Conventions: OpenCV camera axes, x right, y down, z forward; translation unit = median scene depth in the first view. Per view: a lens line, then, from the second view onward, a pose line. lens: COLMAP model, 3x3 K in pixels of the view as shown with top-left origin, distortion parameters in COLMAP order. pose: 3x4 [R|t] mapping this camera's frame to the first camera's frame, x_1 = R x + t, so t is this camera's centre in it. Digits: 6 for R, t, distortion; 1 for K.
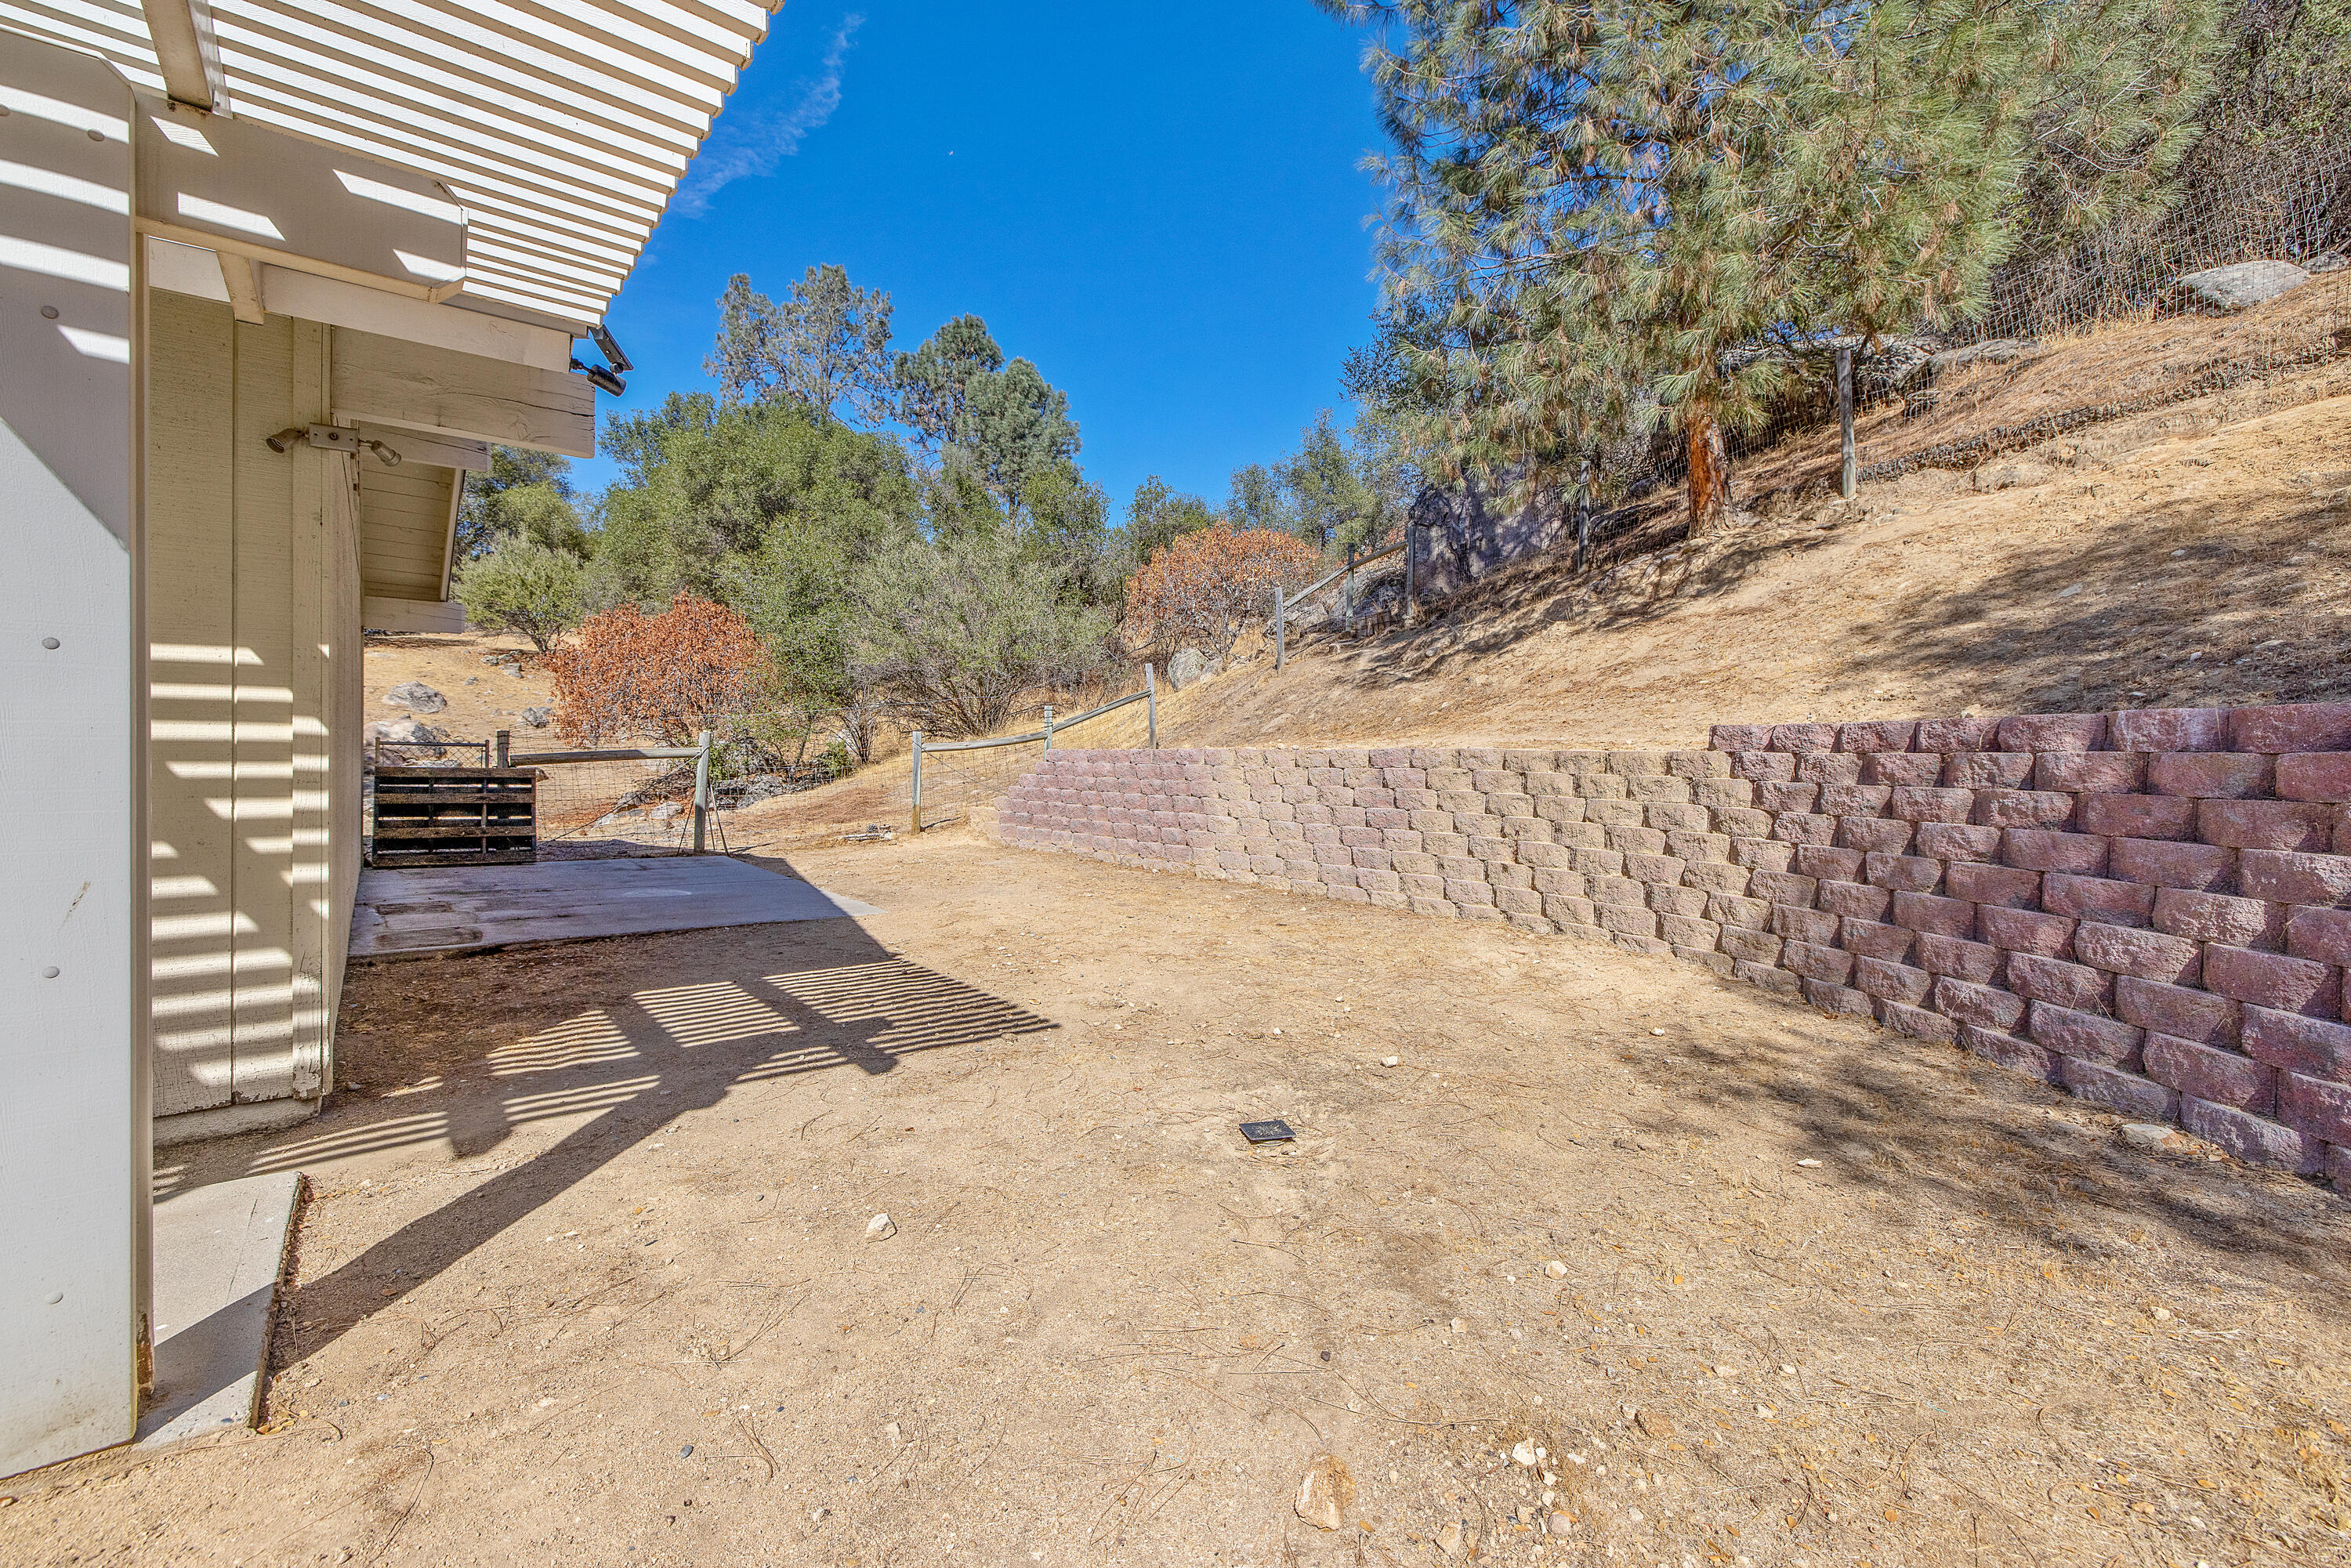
lens RADIAL K [[984.0, 0, 1170.4], [0, 984.0, 763.7], [0, 0, 1]] dist [0.001051, -0.000346]
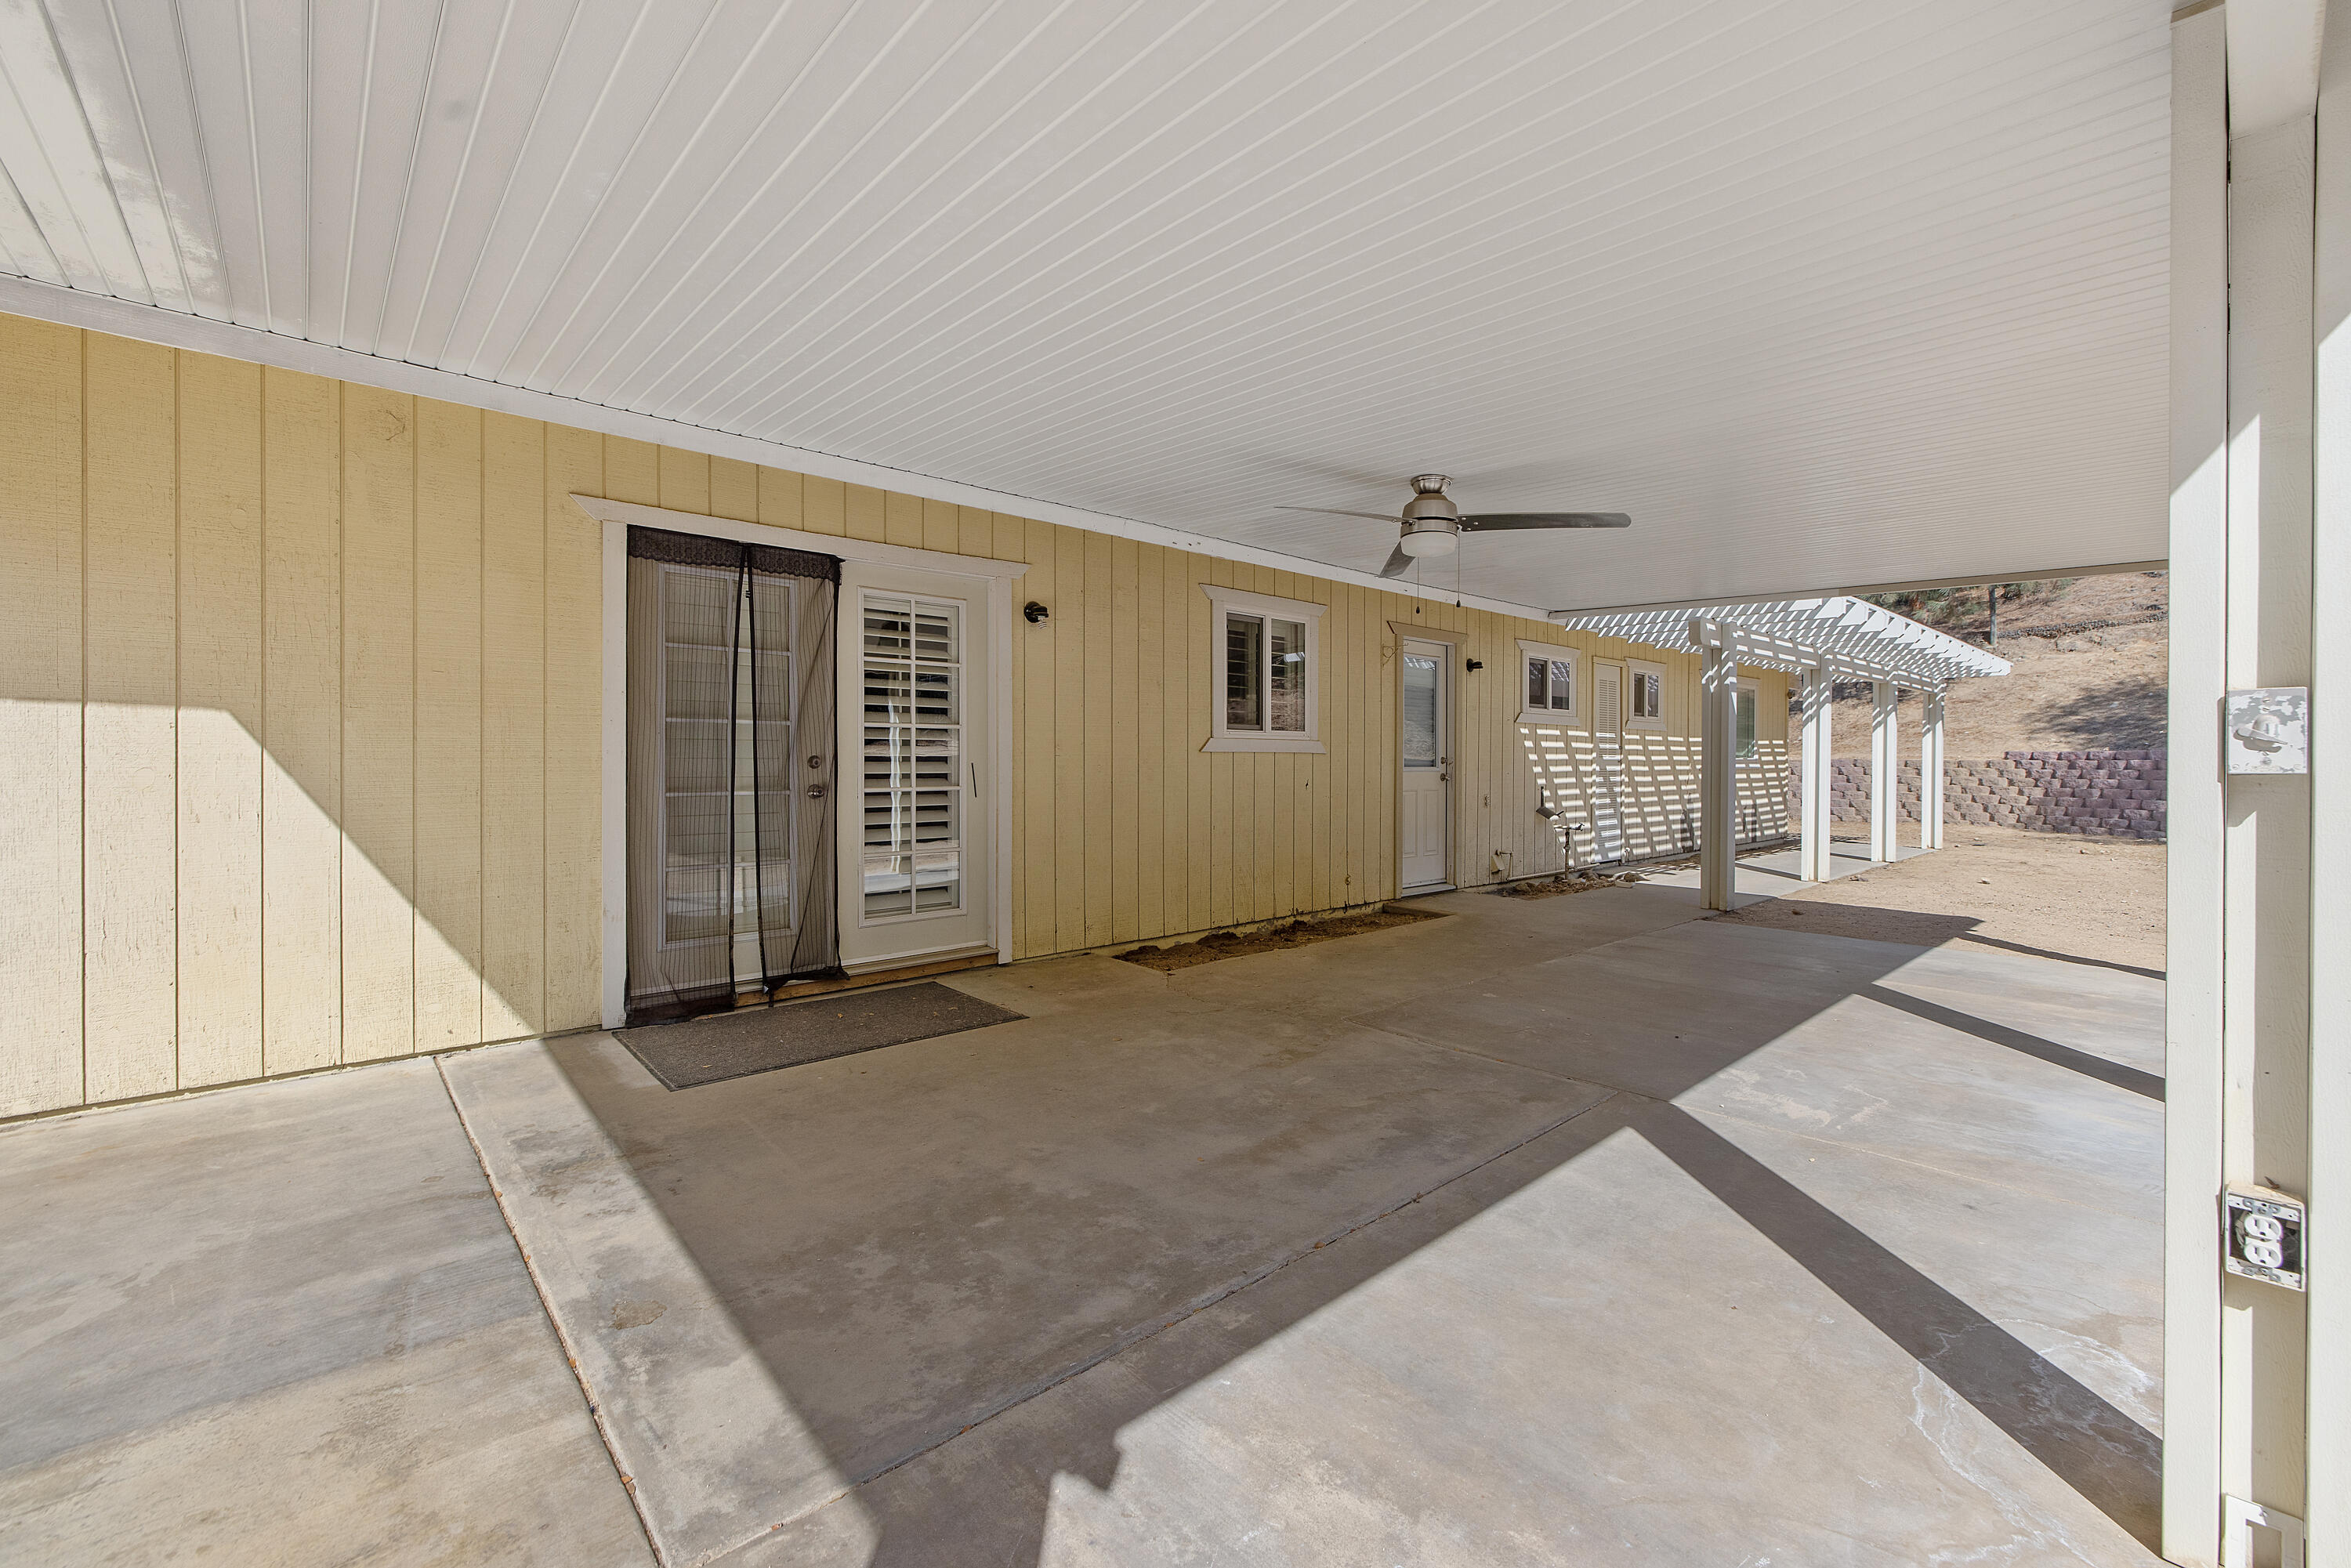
lens RADIAL K [[984.0, 0, 1170.4], [0, 984.0, 763.7], [0, 0, 1]] dist [0.001051, -0.000346]
pose [[0.998273, -0.000247, 0.058750, -2.201047], [0.000649, 0.999976, -0.006825, 0.018019], [-0.058747, 0.006851, 0.998249, -1.877633]]
